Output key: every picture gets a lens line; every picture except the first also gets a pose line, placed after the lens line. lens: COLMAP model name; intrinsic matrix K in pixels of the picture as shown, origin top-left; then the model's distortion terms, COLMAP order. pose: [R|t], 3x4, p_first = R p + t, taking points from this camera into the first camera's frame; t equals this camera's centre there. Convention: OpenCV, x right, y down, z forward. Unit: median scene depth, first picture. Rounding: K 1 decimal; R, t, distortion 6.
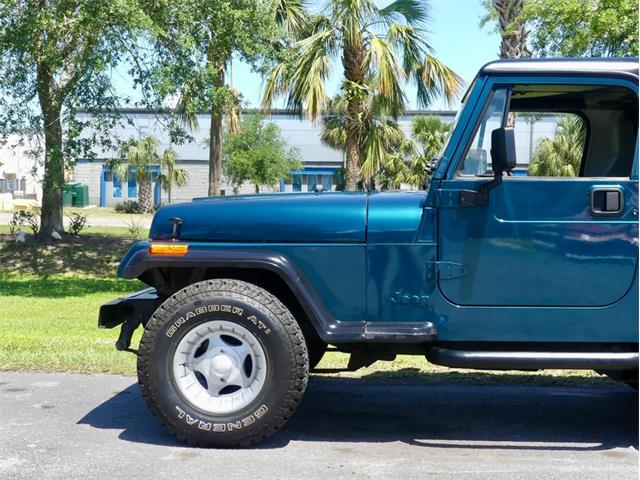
lens RADIAL K [[1057.9, 0, 320.8], [0, 1057.9, 258.7], [0, 0, 1]] dist [-0.006775, -0.068562]
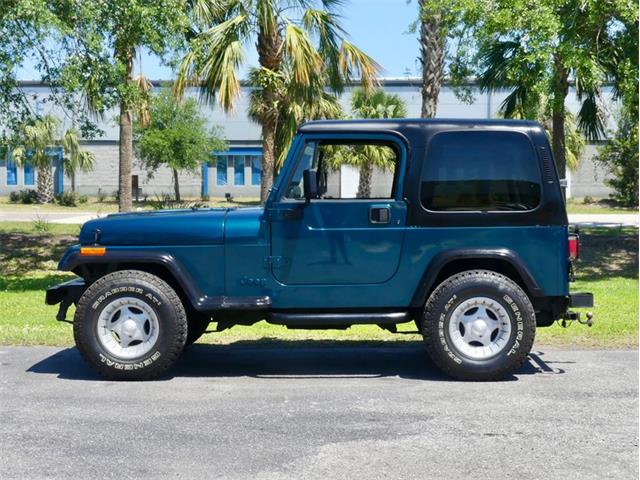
lens RADIAL K [[1295.2, 0, 318.8], [0, 1295.2, 238.5], [0, 0, 1]] dist [0.032941, -0.024947]
pose [[0.998780, -0.016506, 0.046534, 0.081410], [0.016965, 0.999811, -0.009492, -0.003346], [-0.046368, 0.010270, 0.998872, -0.761403]]
